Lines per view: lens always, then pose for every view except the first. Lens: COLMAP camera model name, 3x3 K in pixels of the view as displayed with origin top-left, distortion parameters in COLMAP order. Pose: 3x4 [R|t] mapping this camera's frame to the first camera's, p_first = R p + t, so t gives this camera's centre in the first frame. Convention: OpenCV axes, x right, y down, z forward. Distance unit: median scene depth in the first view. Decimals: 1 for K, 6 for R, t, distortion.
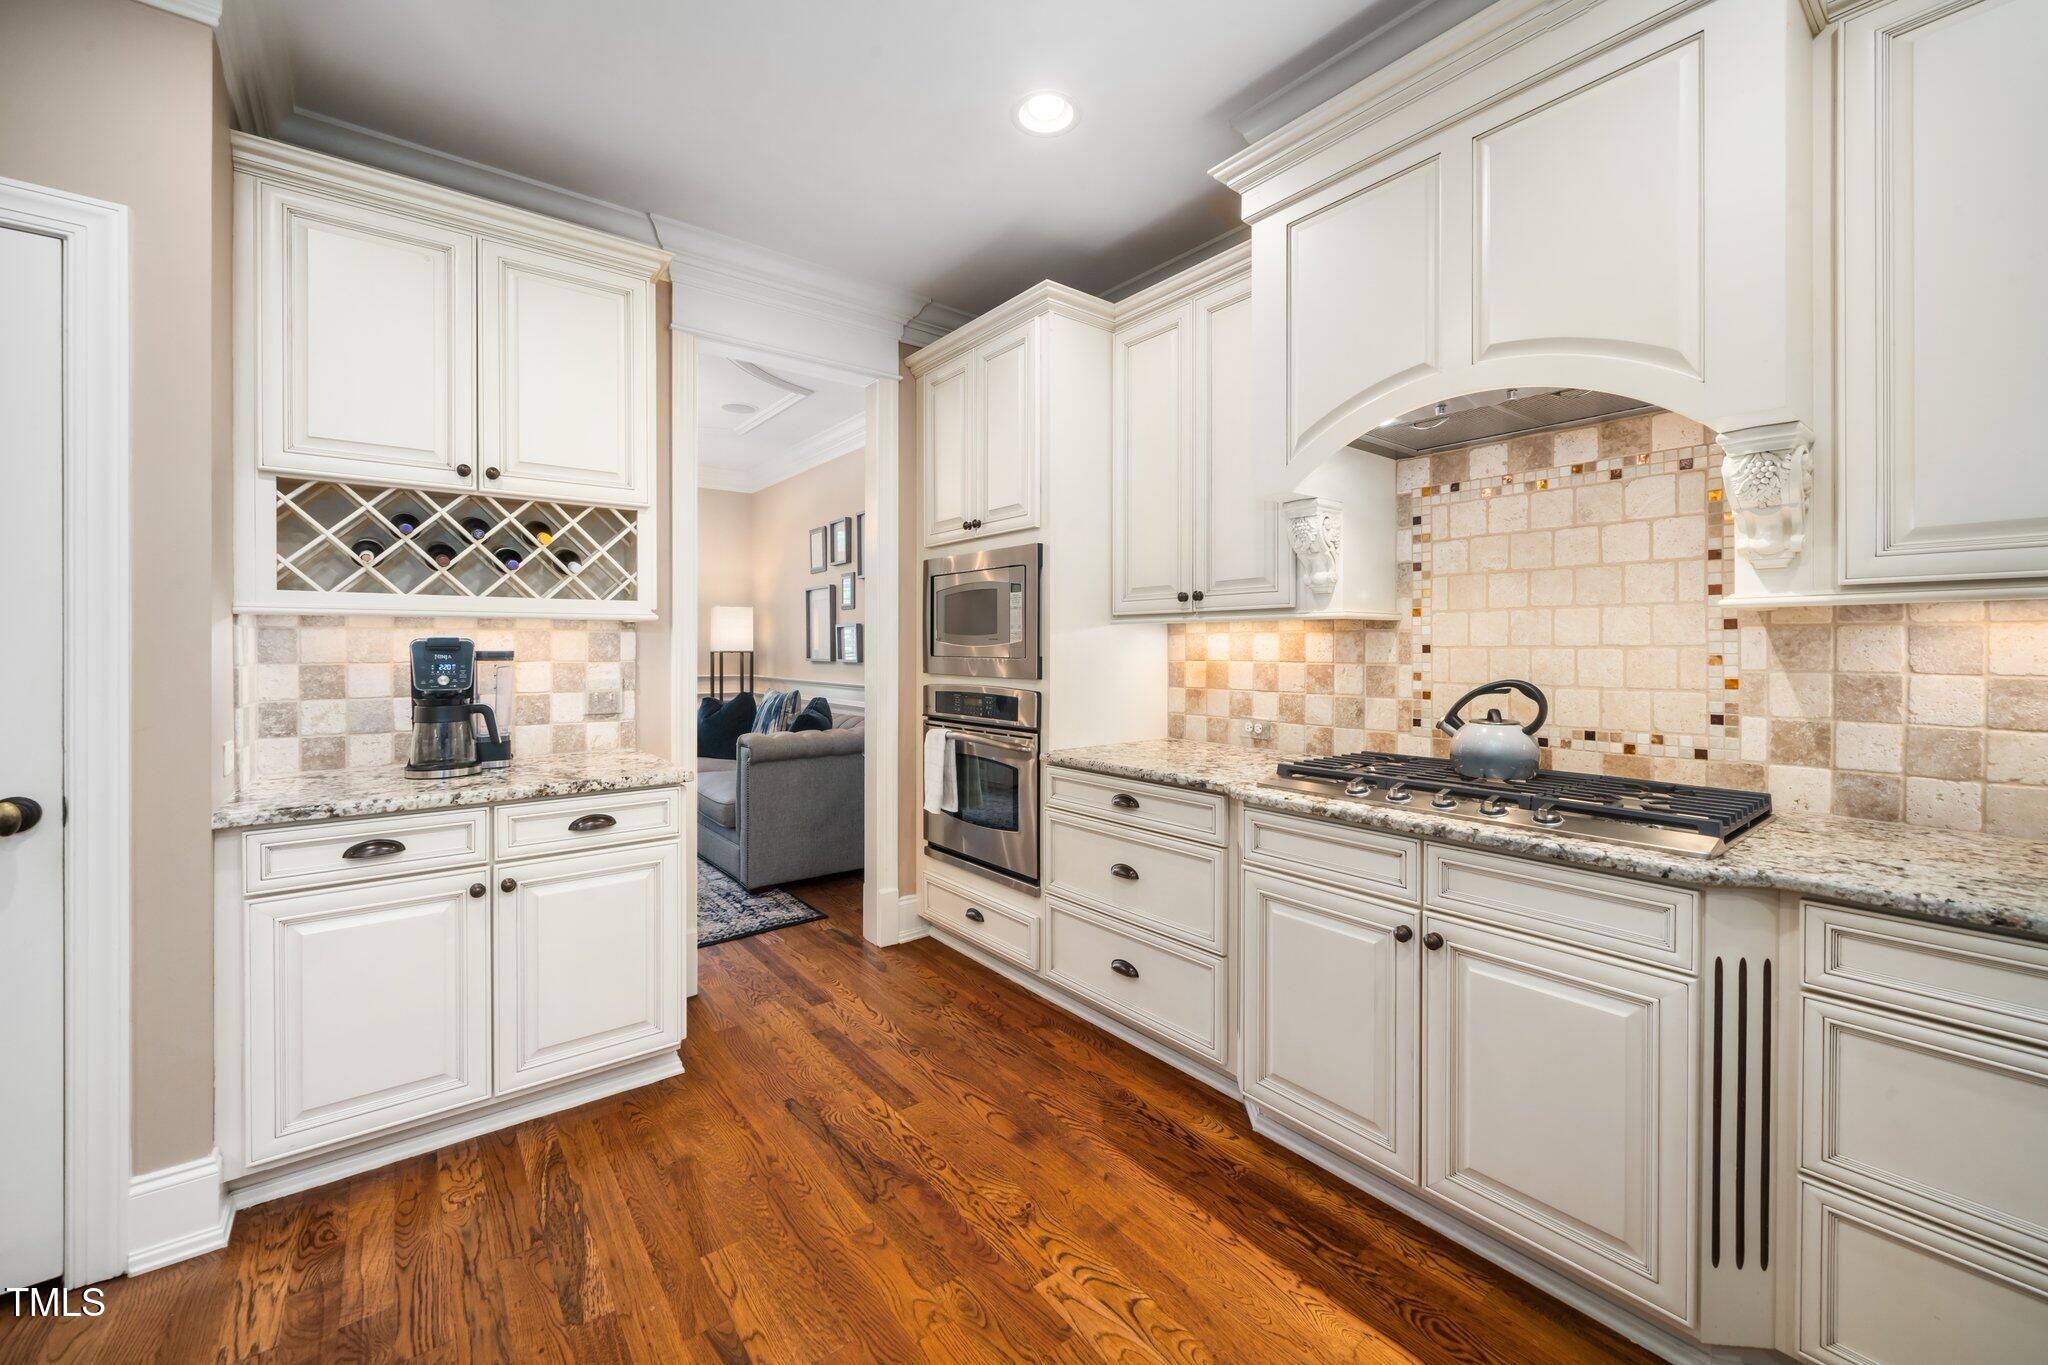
lens RADIAL K [[803.2, 0, 1018.6], [0, 803.2, 649.1], [0, 0, 1]] dist [0.001134, 0.000078]
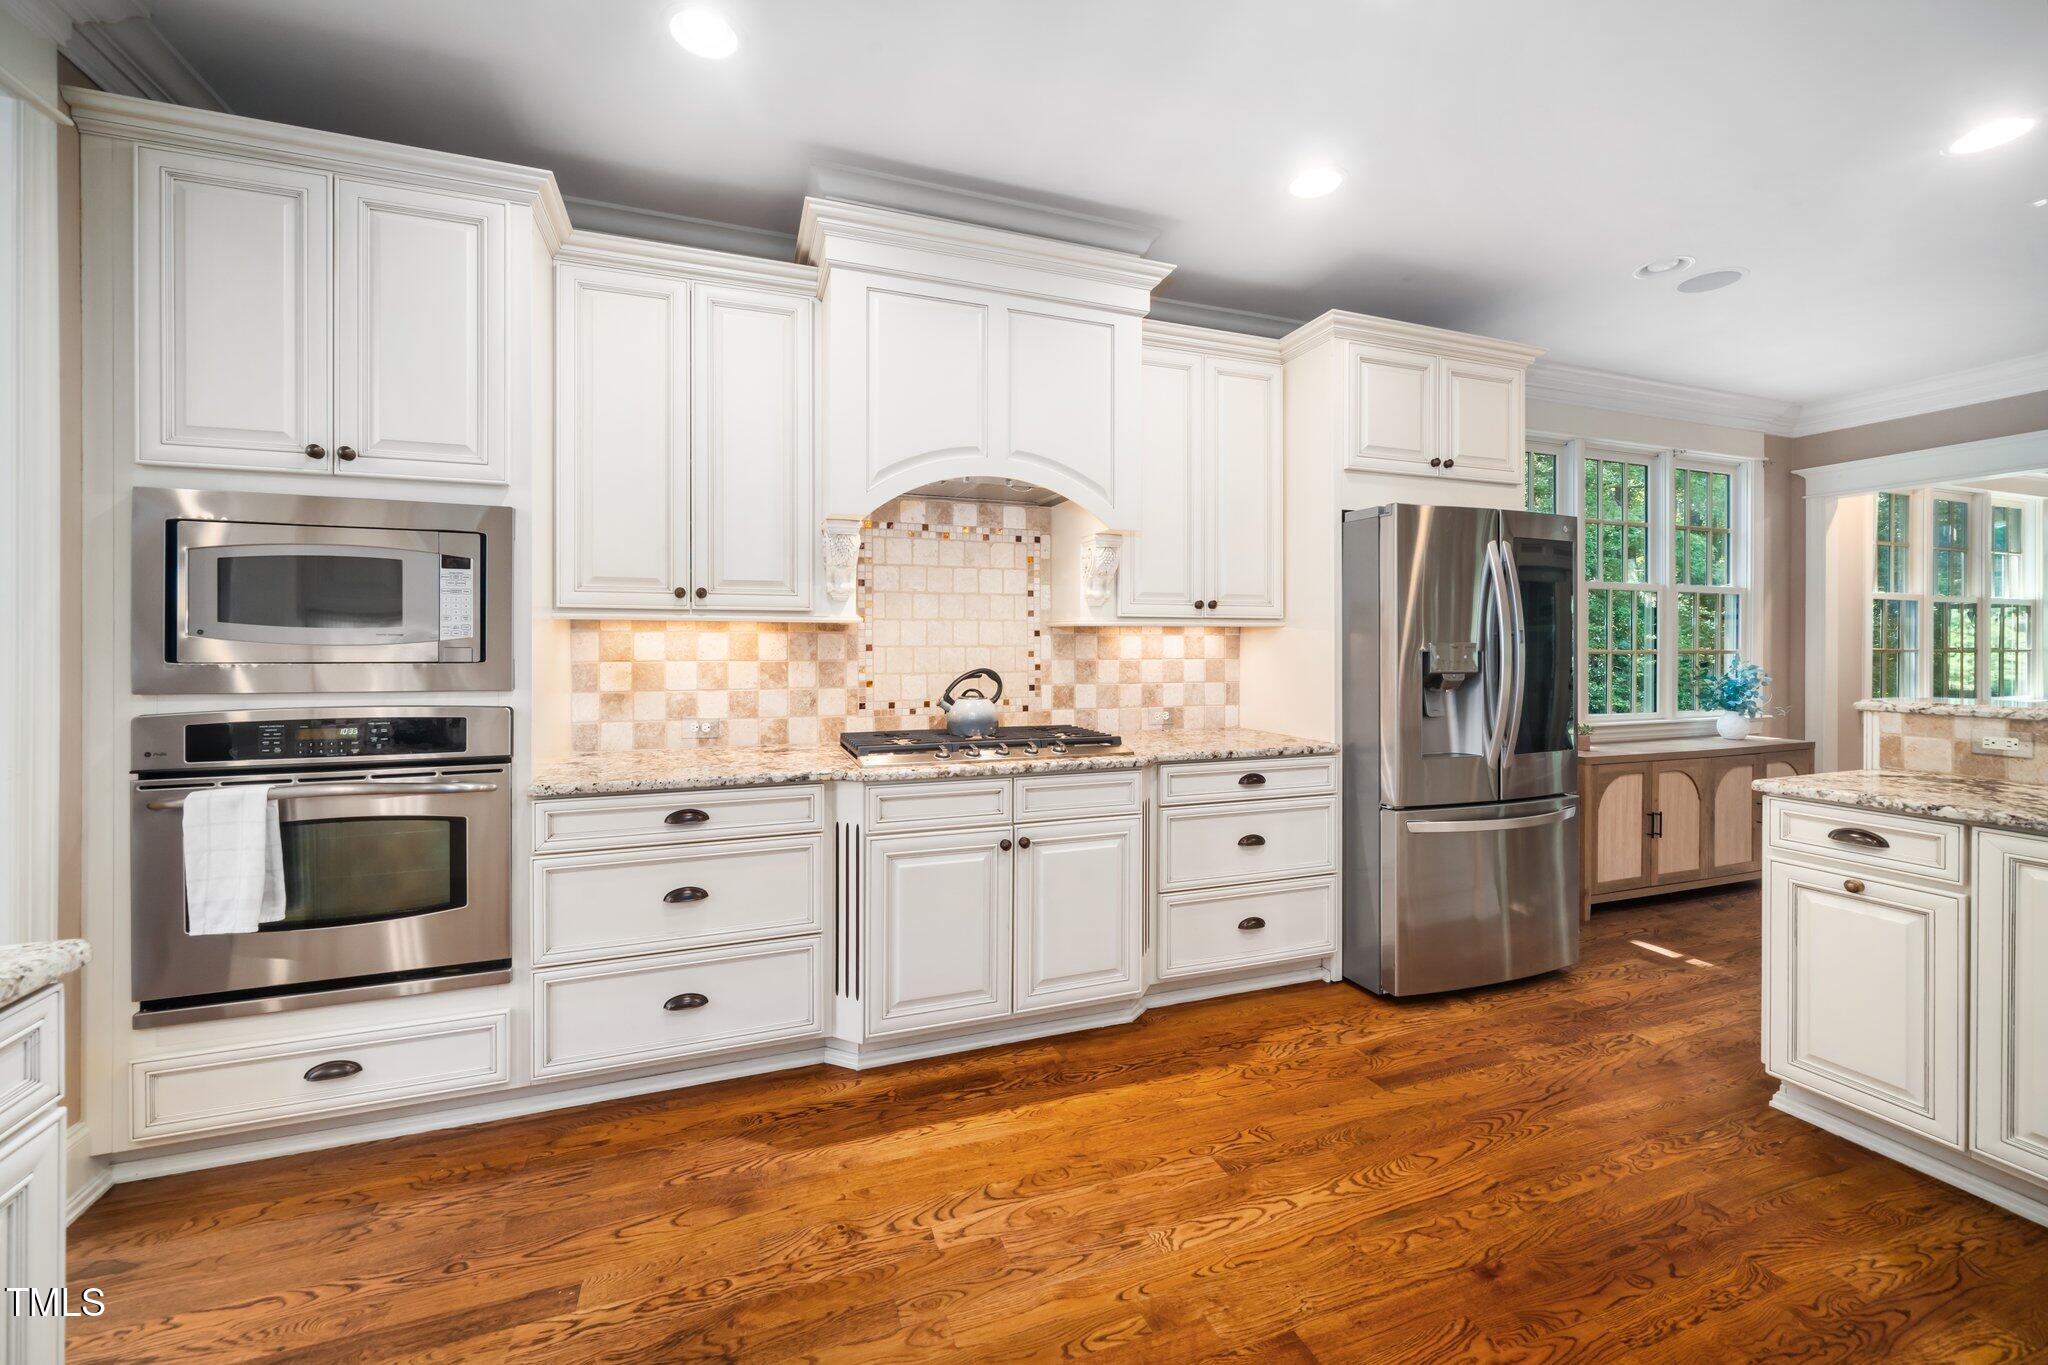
lens RADIAL K [[803.2, 0, 1018.6], [0, 803.2, 649.1], [0, 0, 1]] dist [0.001134, 0.000078]
pose [[0.312505, -0.004602, 0.949905, -0.642377], [0.001958, 0.999989, 0.004200, -0.003093], [-0.949914, 0.000548, 0.312511, 0.382313]]
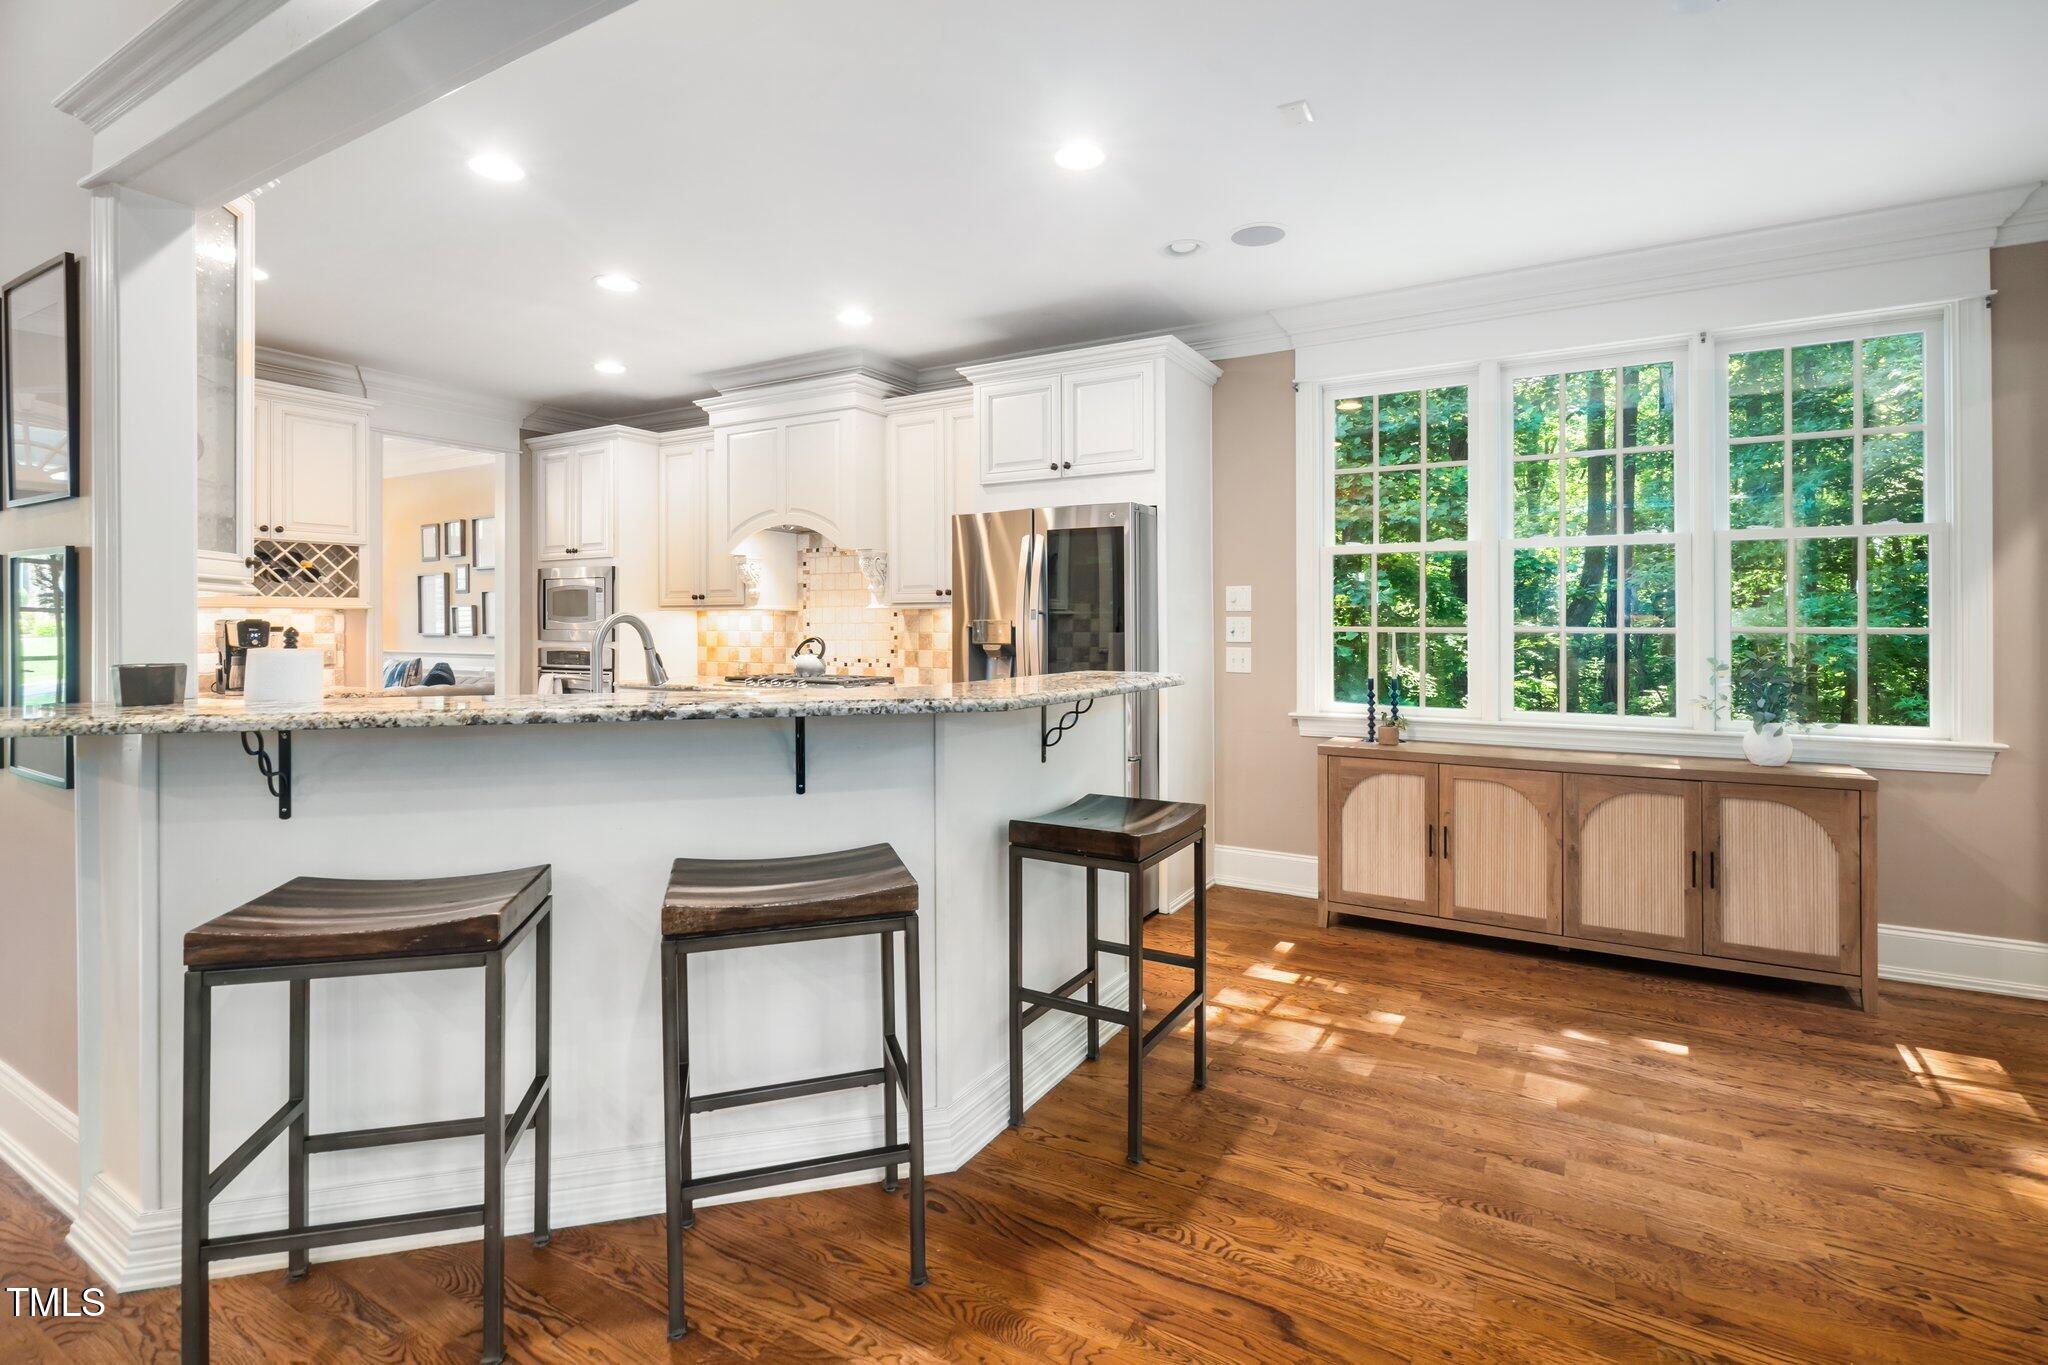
lens RADIAL K [[927.9, 0, 1030.4], [0, 927.9, 623.2], [0, 0, 1]] dist [-0.000744, -0.000263]
pose [[0.922659, -0.001662, 0.385612, 0.103605], [0.002223, 0.999997, -0.001010, 0.000791], [-0.385610, 0.001790, 0.922660, -1.526845]]
